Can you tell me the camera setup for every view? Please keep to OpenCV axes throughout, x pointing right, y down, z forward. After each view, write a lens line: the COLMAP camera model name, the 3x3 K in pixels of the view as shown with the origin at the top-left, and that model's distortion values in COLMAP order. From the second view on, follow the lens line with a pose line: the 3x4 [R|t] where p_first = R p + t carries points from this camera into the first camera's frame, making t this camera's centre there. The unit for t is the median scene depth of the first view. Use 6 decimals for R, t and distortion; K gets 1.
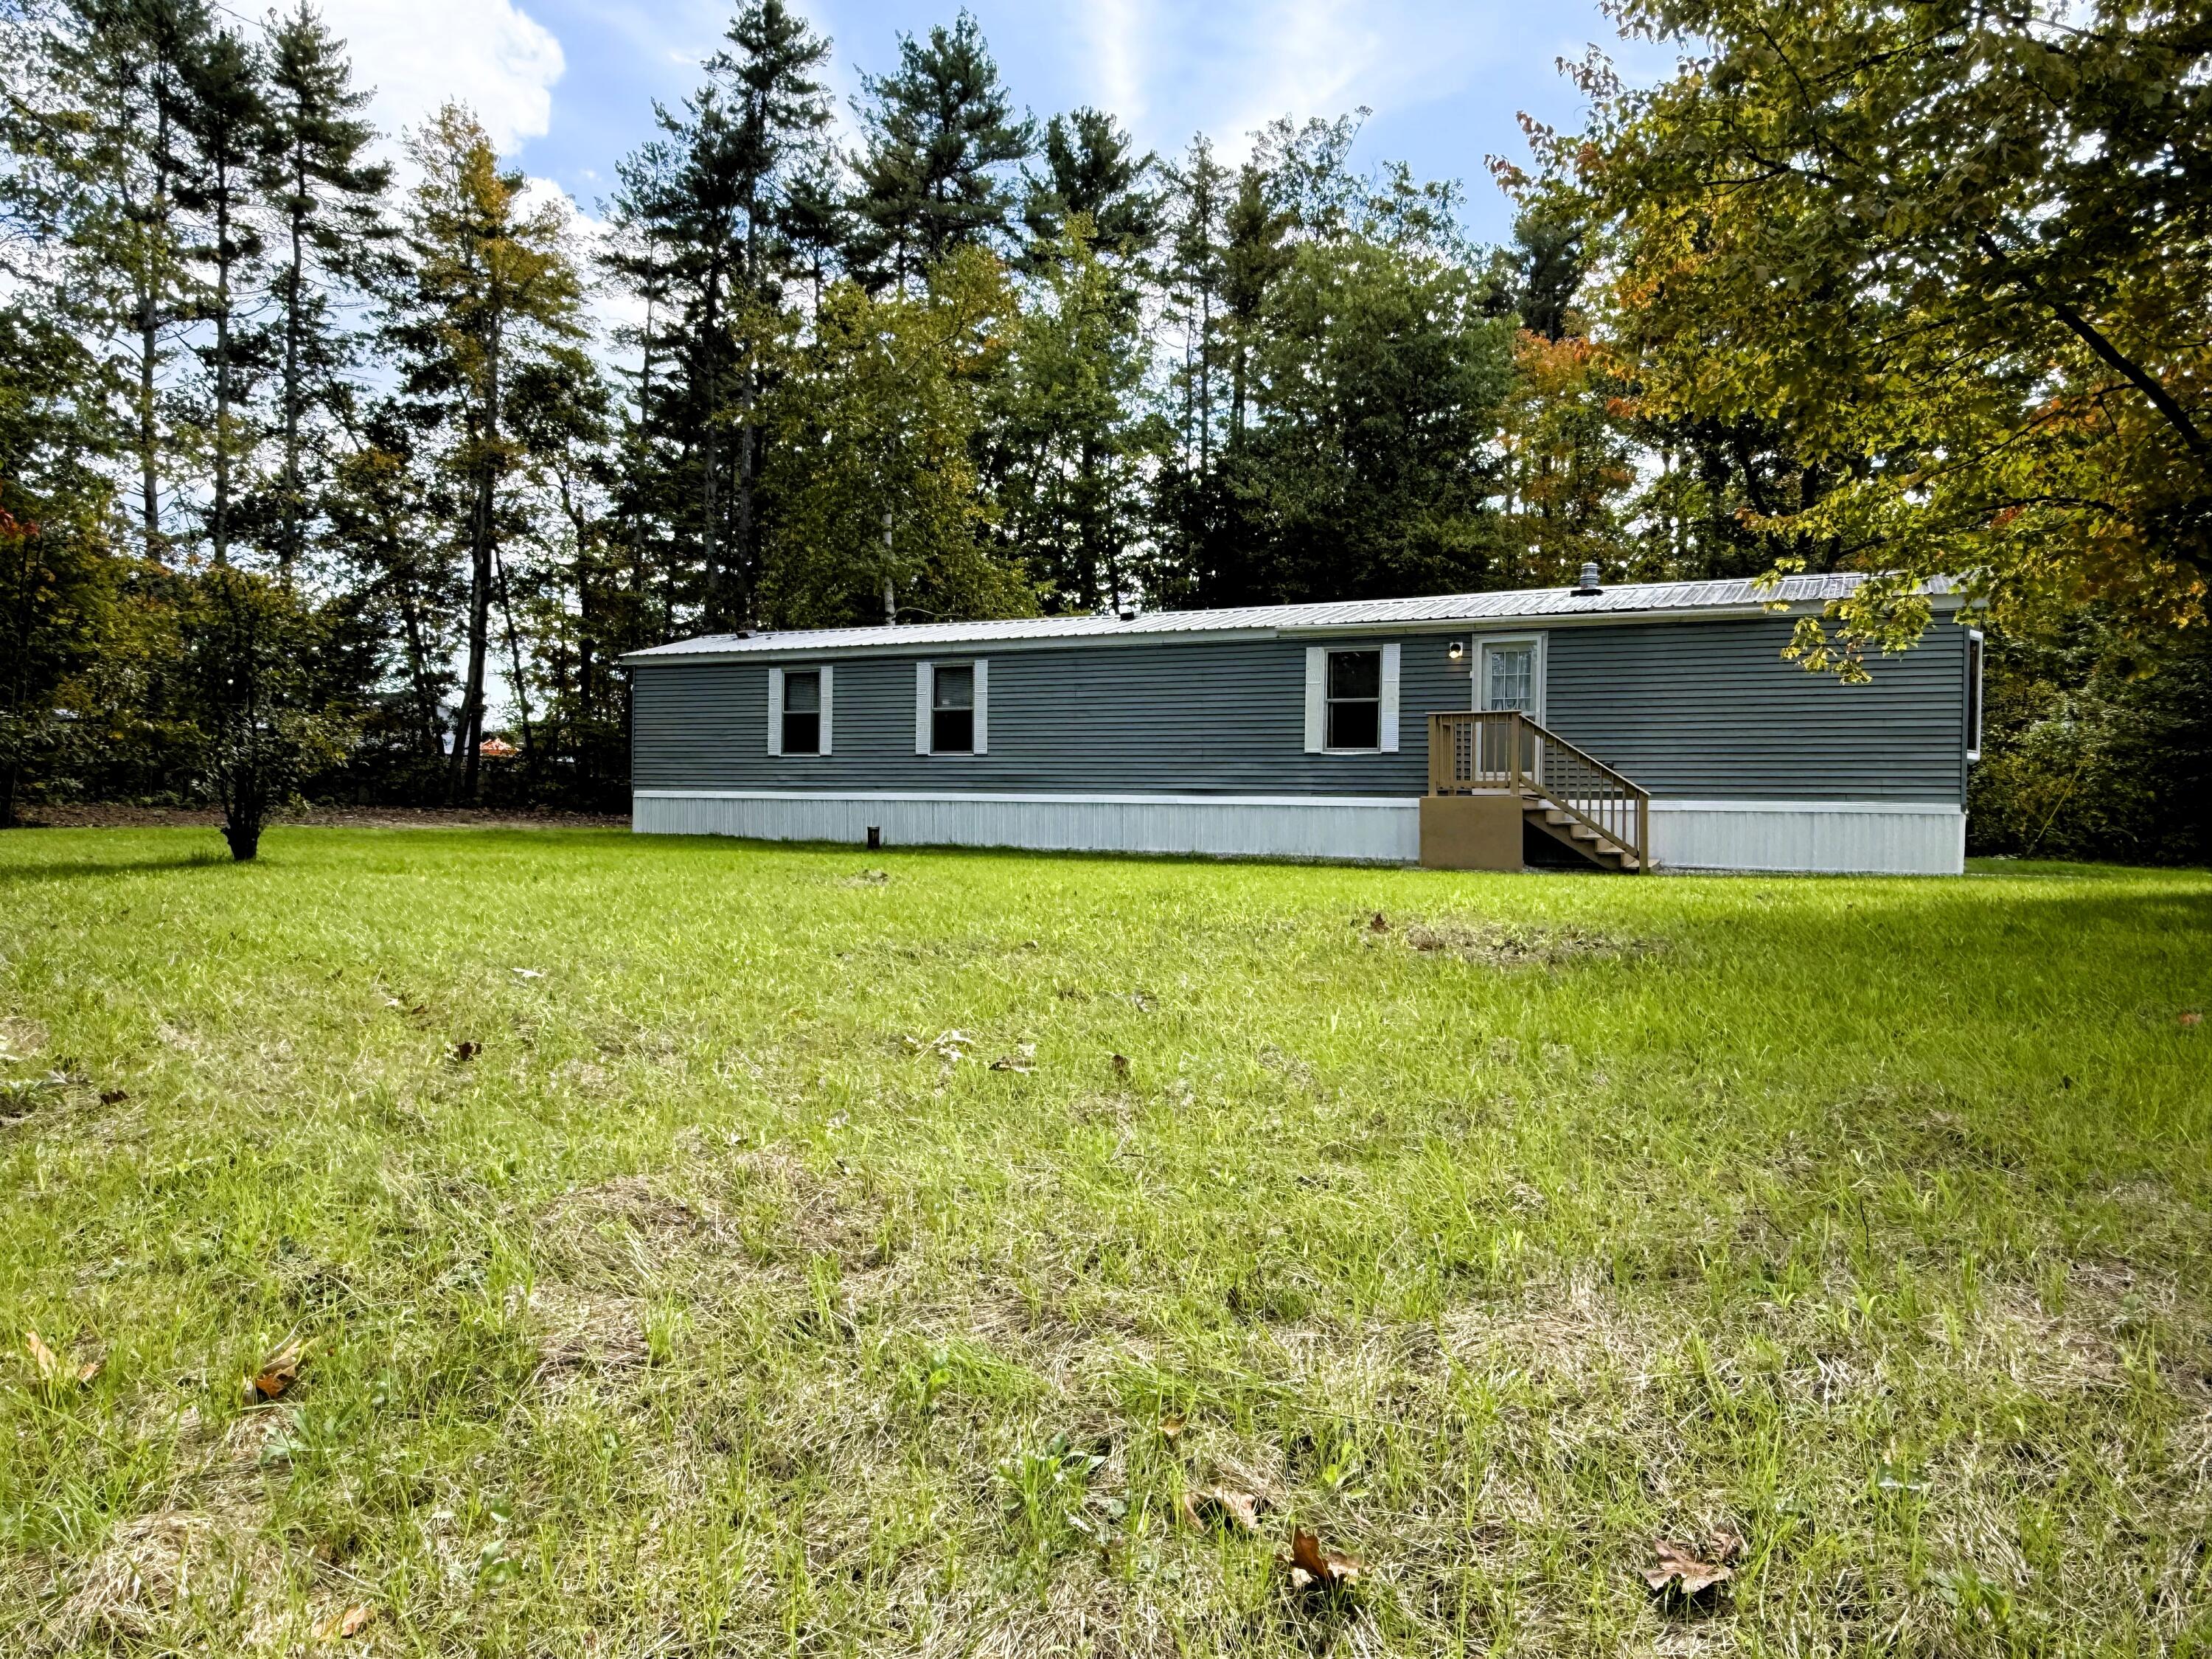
lens RADIAL K [[1502.0, 0, 1104.2], [0, 1502.0, 838.8], [0, 0, 1]] dist [-0.001052, -0.000201]
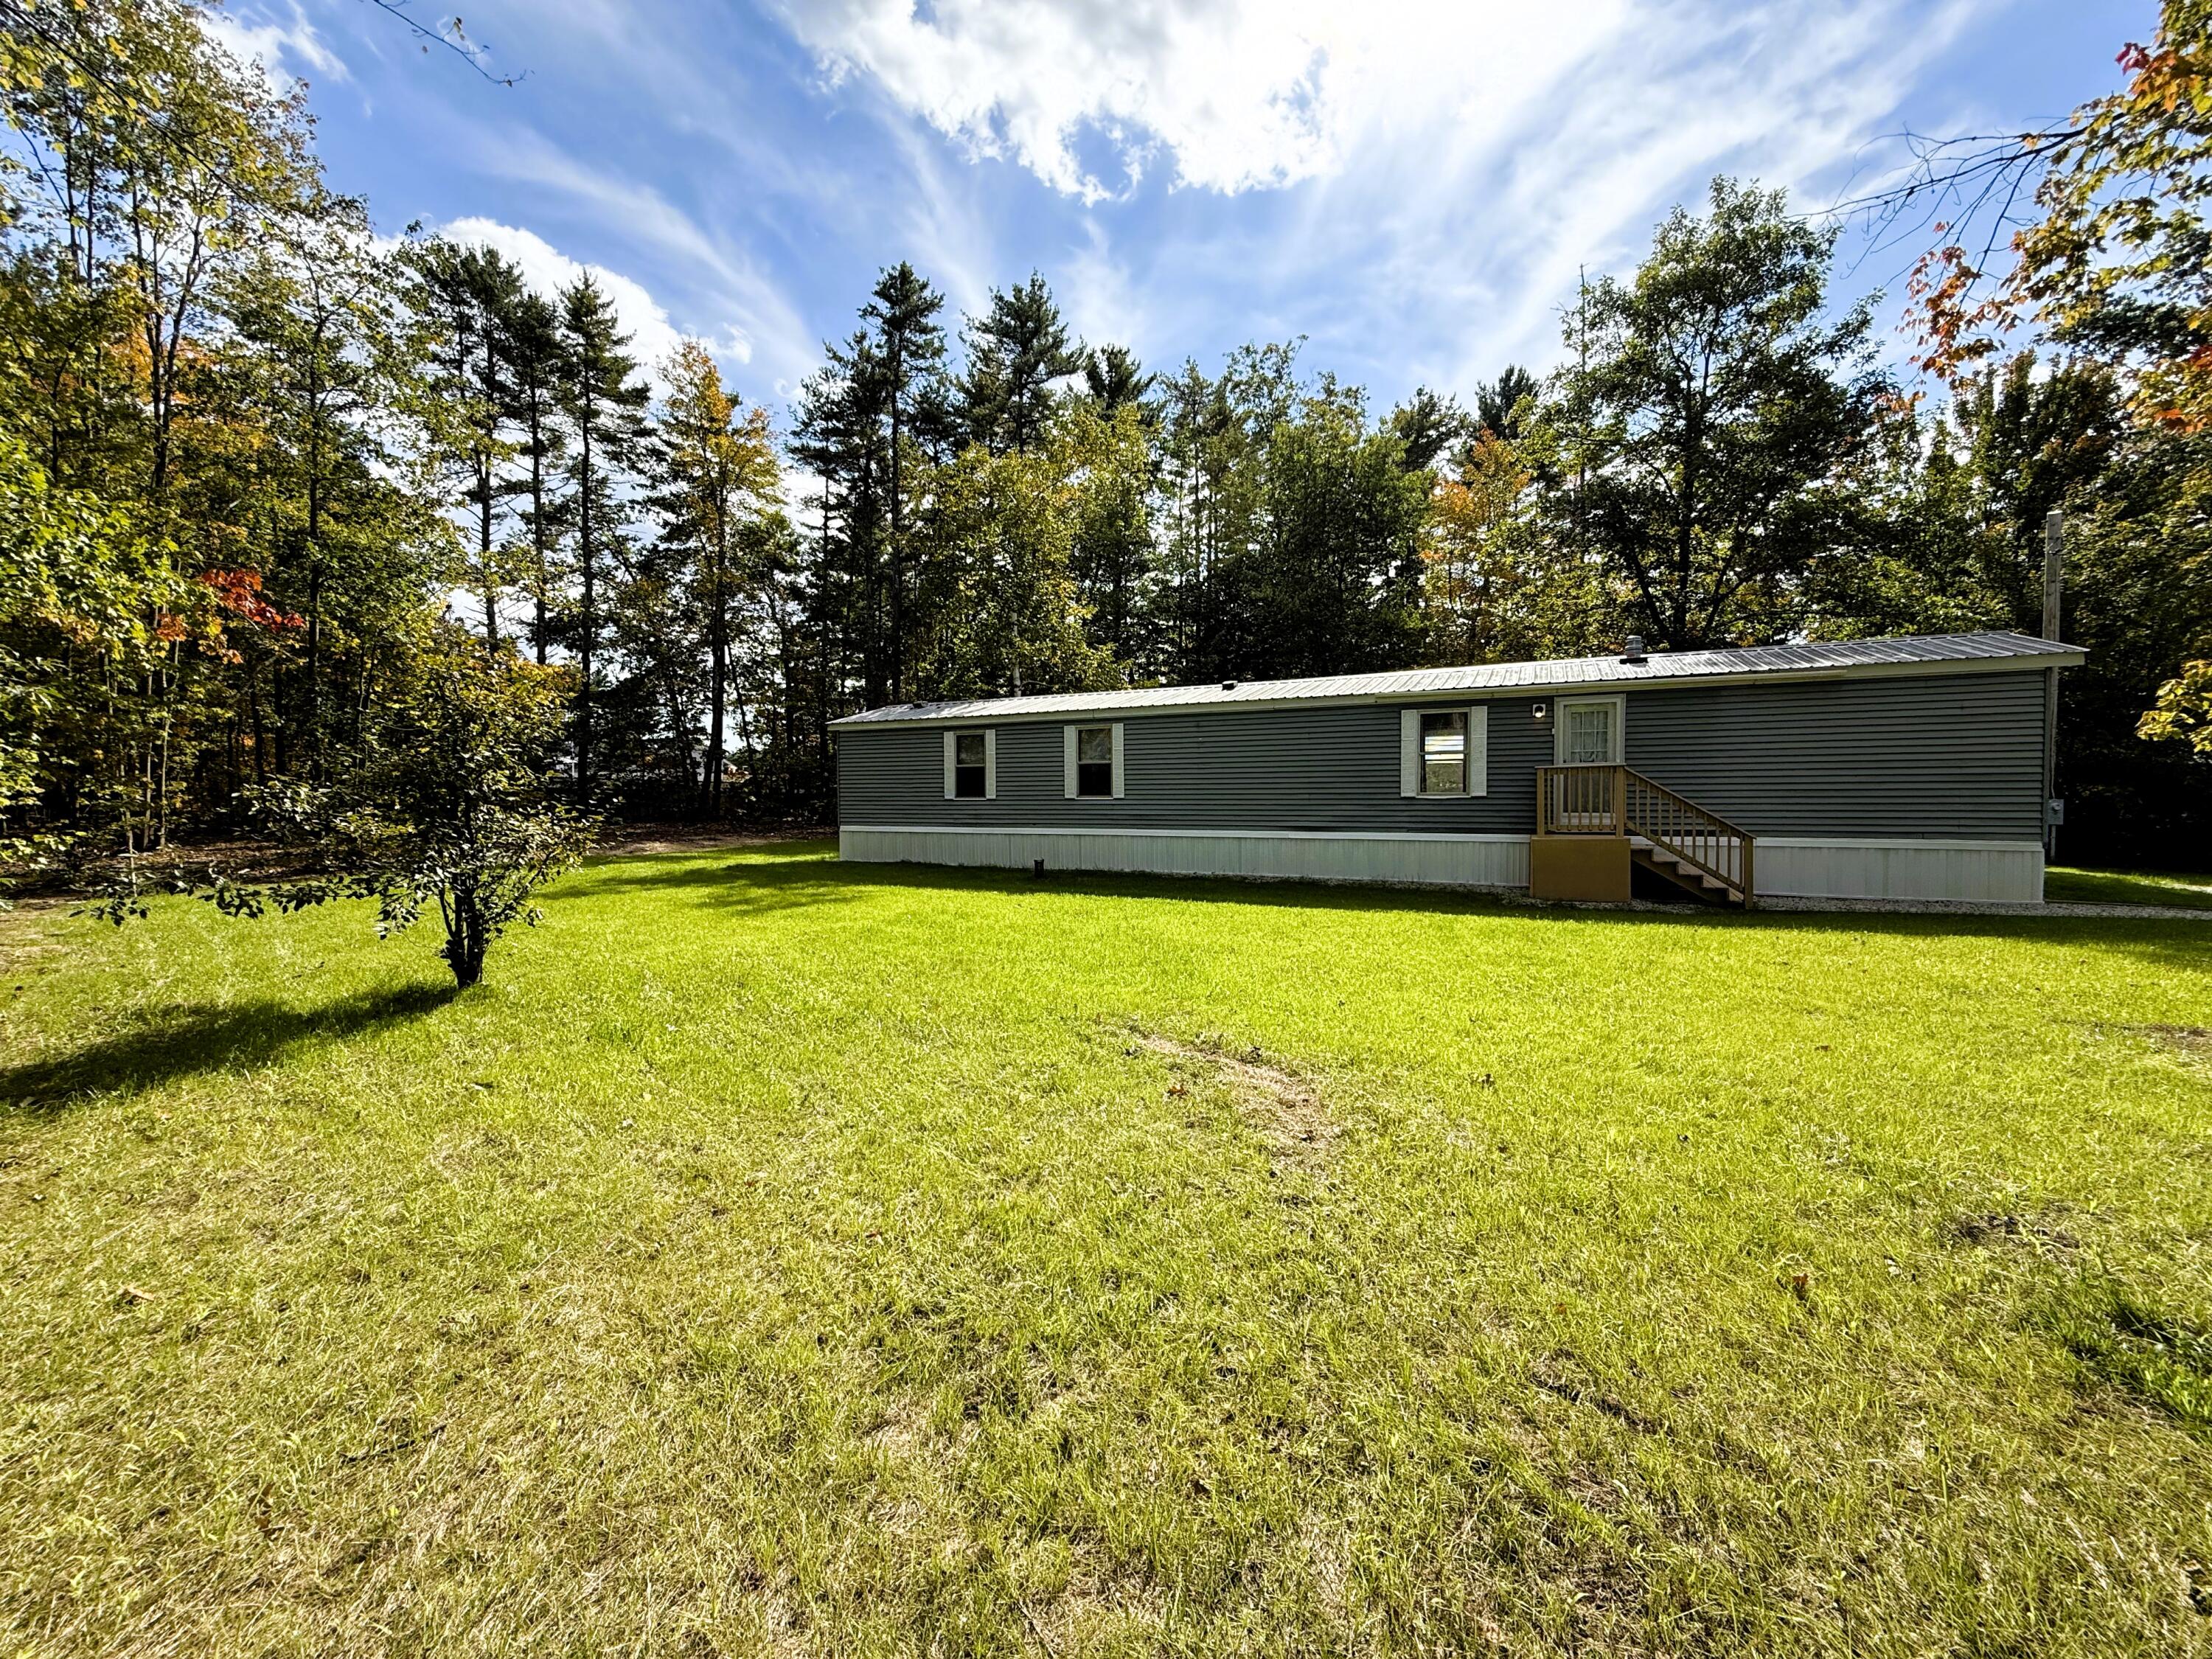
lens RADIAL K [[898.7, 0, 1106.0], [0, 898.7, 829.5], [0, 0, 1]] dist [-0.000179, -0.000113]
pose [[0.999706, -0.022730, 0.008493, -0.042695], [0.022571, 0.999577, 0.018365, -0.018866], [-0.008907, -0.018167, 0.999795, 0.103254]]
